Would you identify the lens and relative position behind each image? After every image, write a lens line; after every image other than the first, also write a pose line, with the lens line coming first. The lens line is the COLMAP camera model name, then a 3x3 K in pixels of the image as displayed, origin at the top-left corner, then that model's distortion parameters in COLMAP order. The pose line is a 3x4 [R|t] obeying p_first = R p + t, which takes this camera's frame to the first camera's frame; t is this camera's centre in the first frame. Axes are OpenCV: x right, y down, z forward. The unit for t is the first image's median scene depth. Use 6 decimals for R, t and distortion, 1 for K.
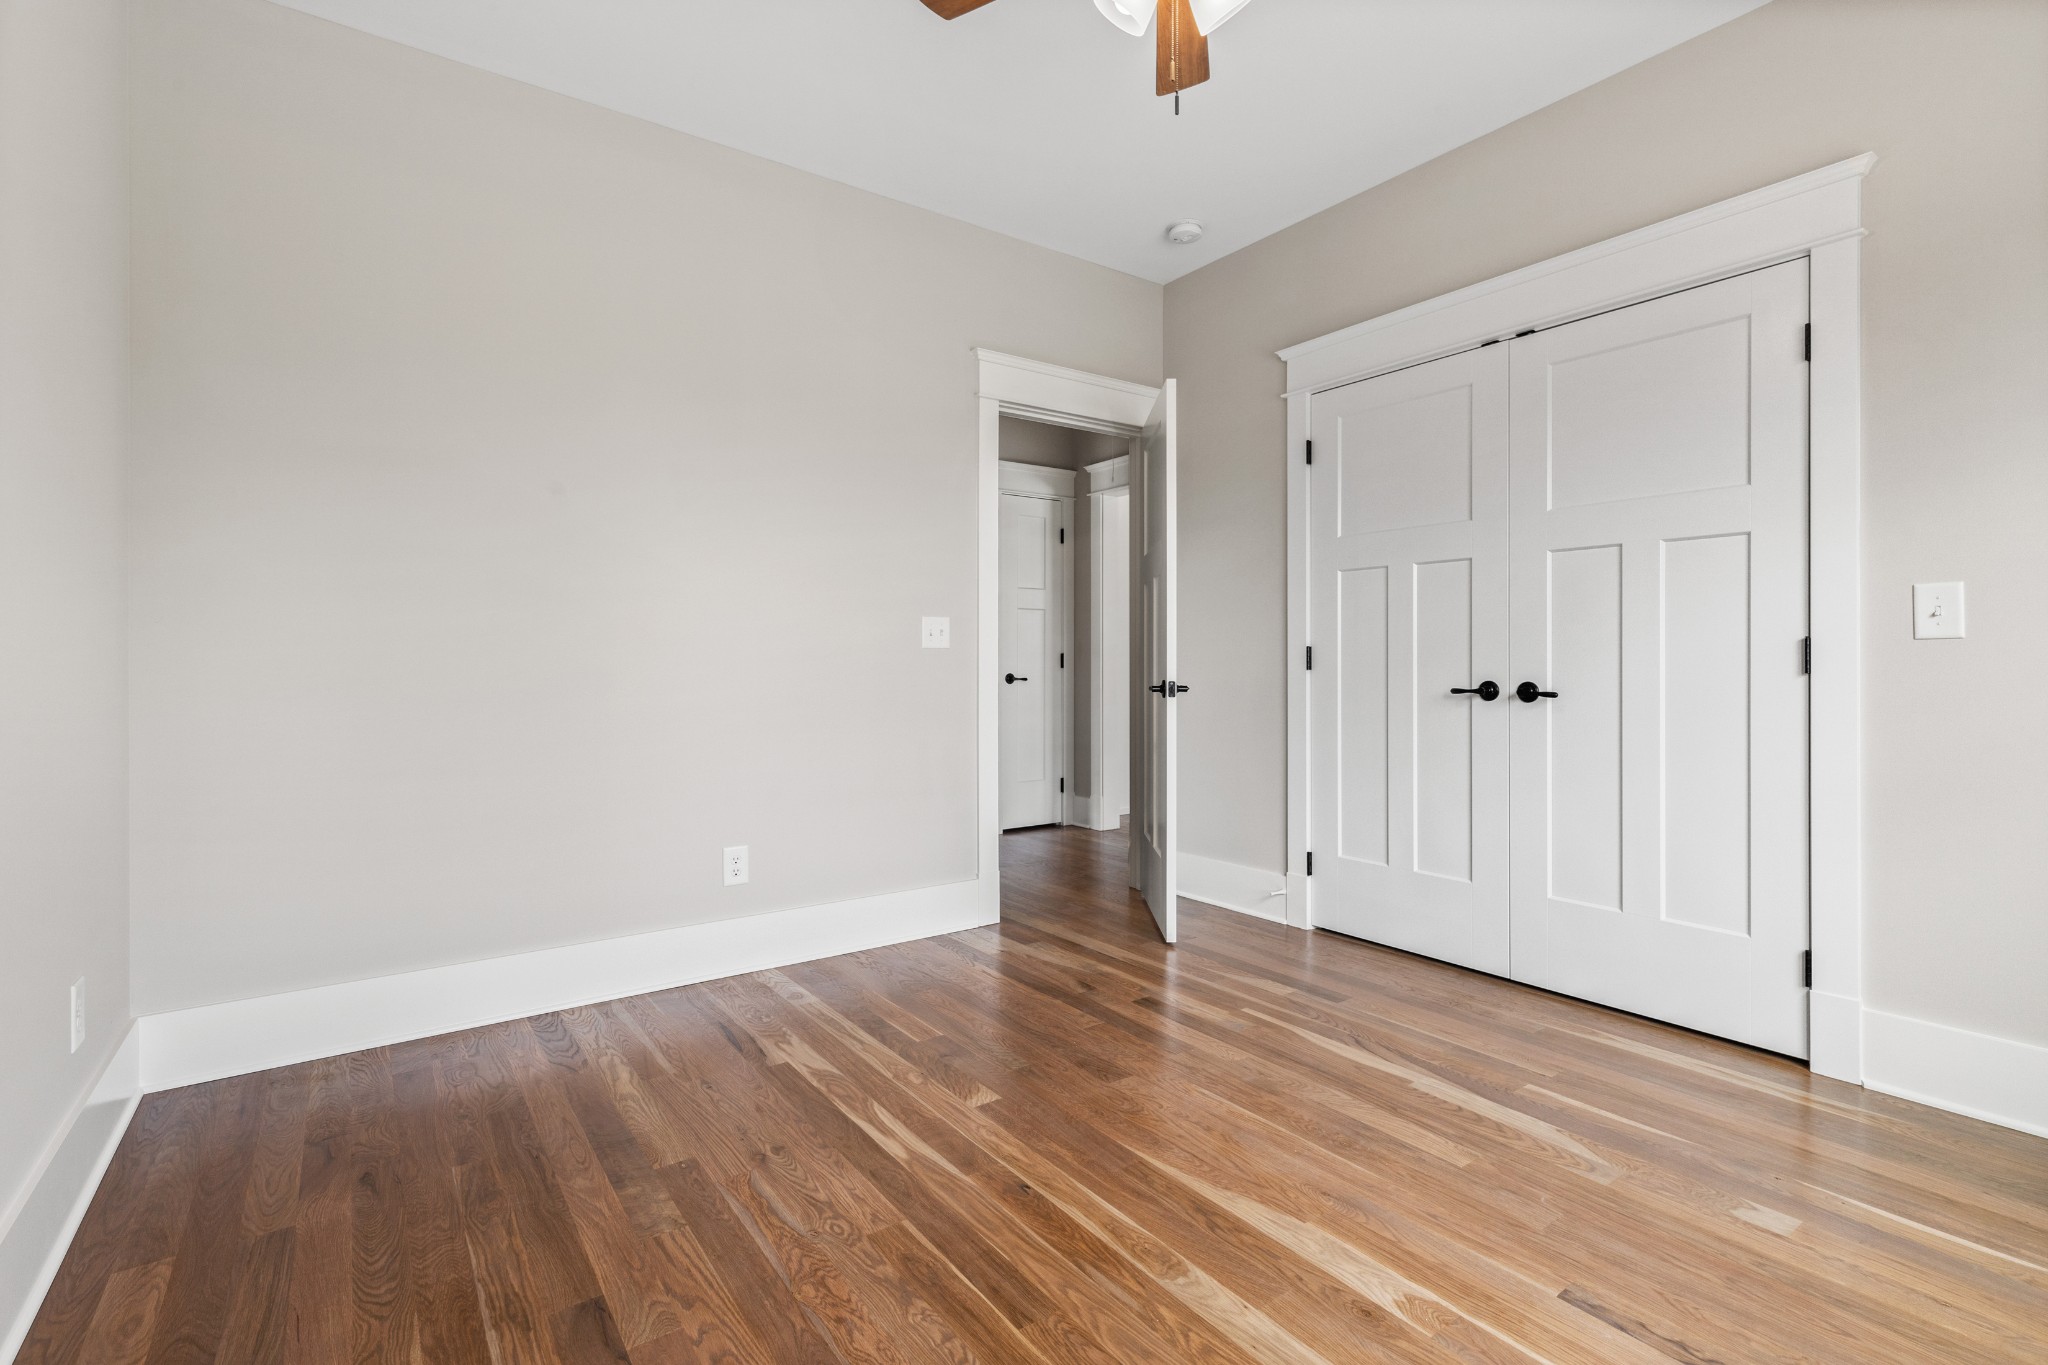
lens RADIAL K [[966.0, 0, 1020.2], [0, 966.0, 667.8], [0, 0, 1]] dist [0.002975, 0.000059]
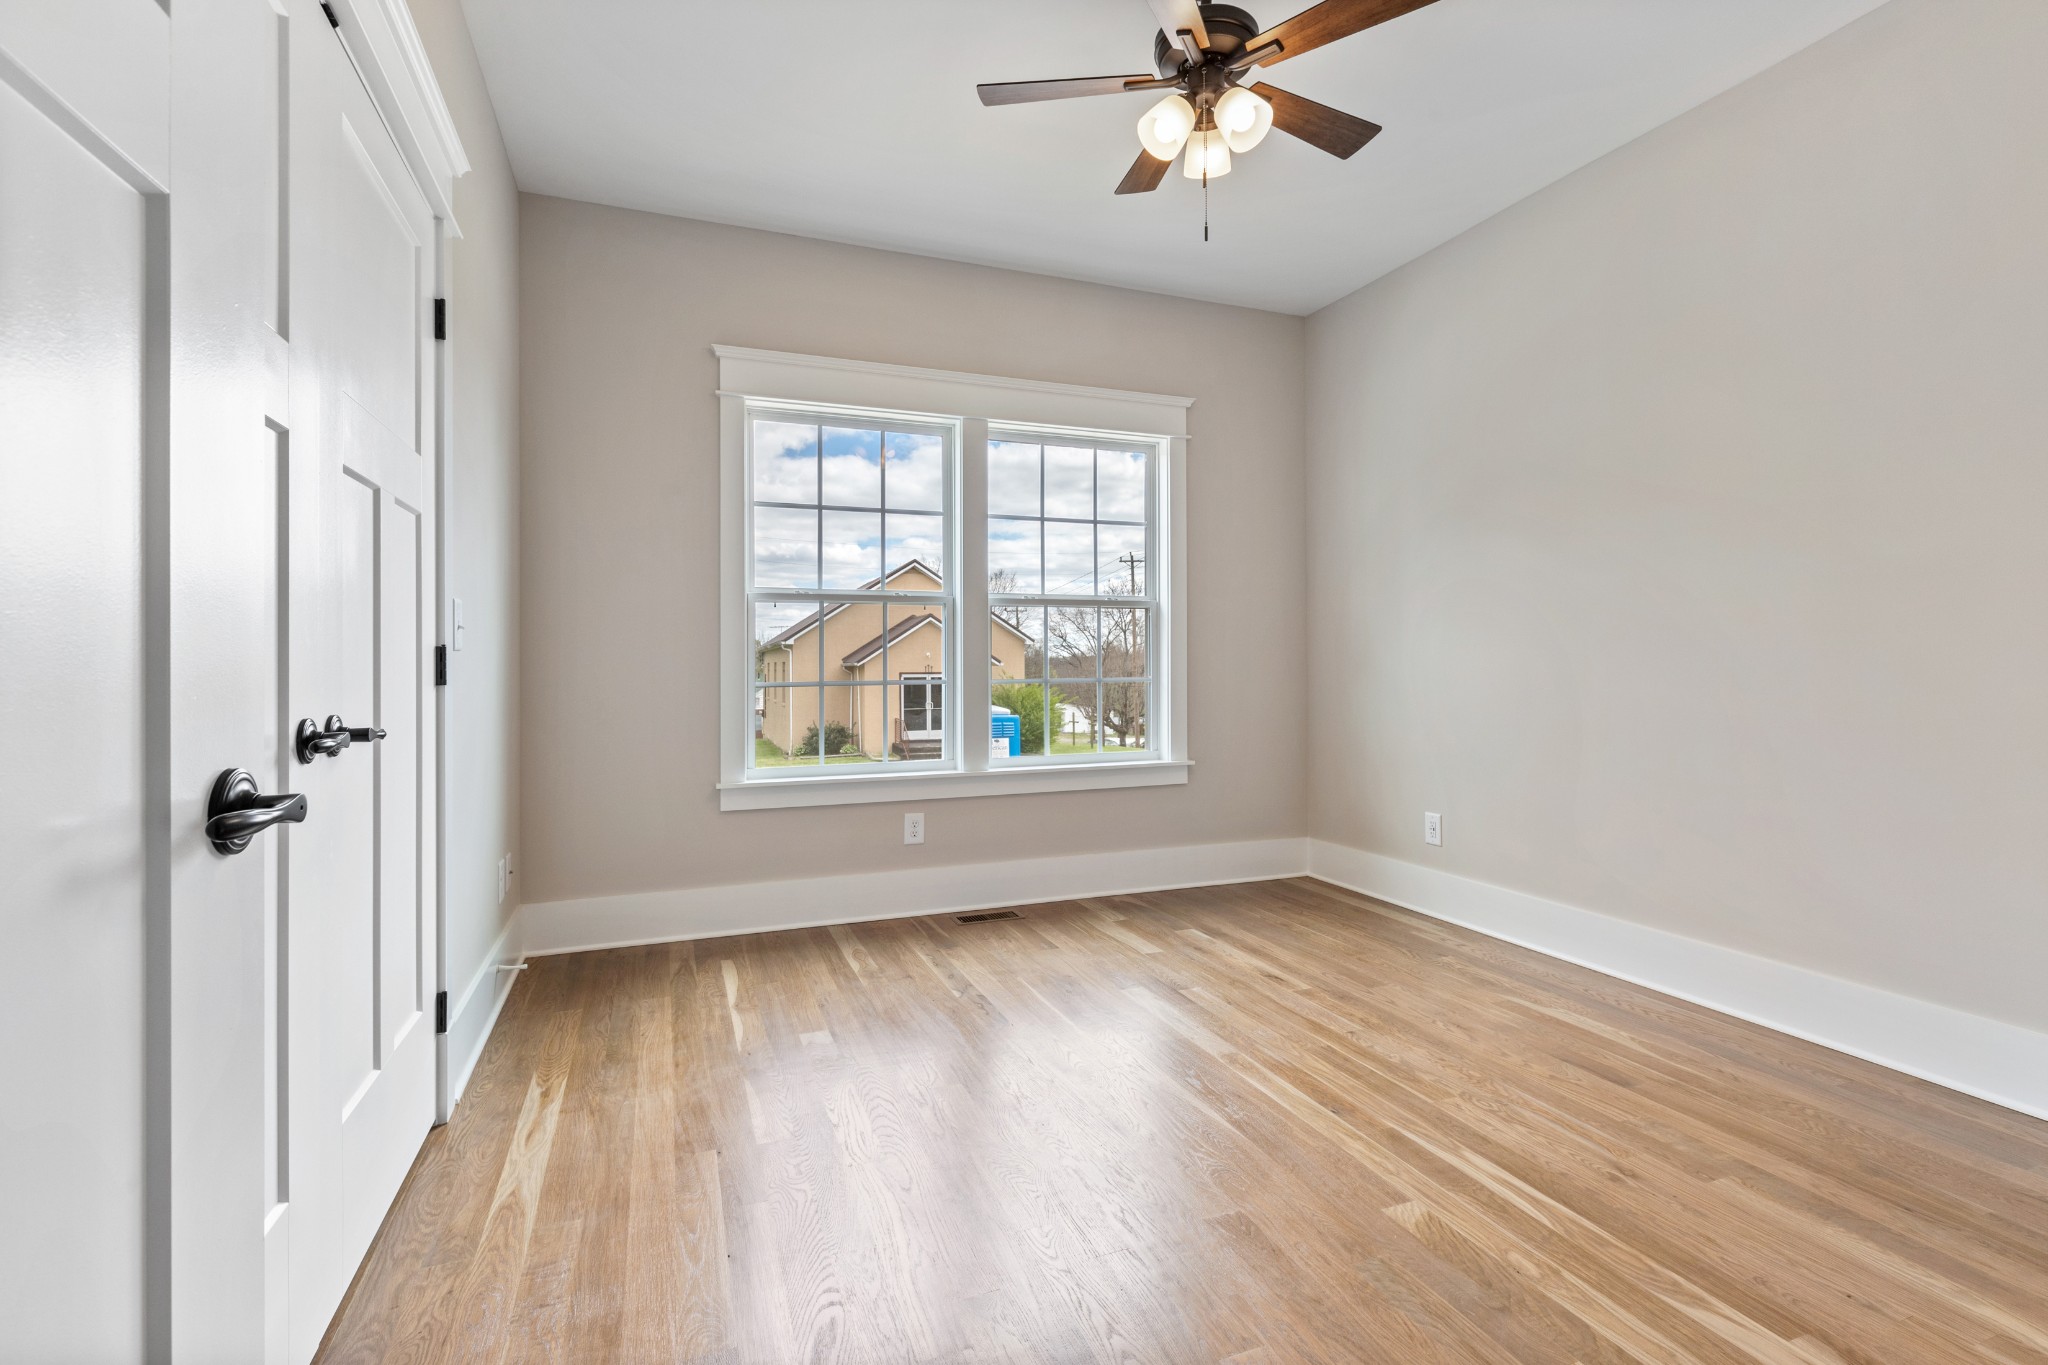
lens RADIAL K [[1021.1, 0, 1031.9], [0, 1021.1, 671.7], [0, 0, 1]] dist [0.001633, 0.000505]
pose [[-0.976663, 0.006471, 0.214680, 0.092672], [0.009641, 0.999859, 0.013722, -0.014495], [-0.214561, 0.015471, -0.976588, 2.217086]]
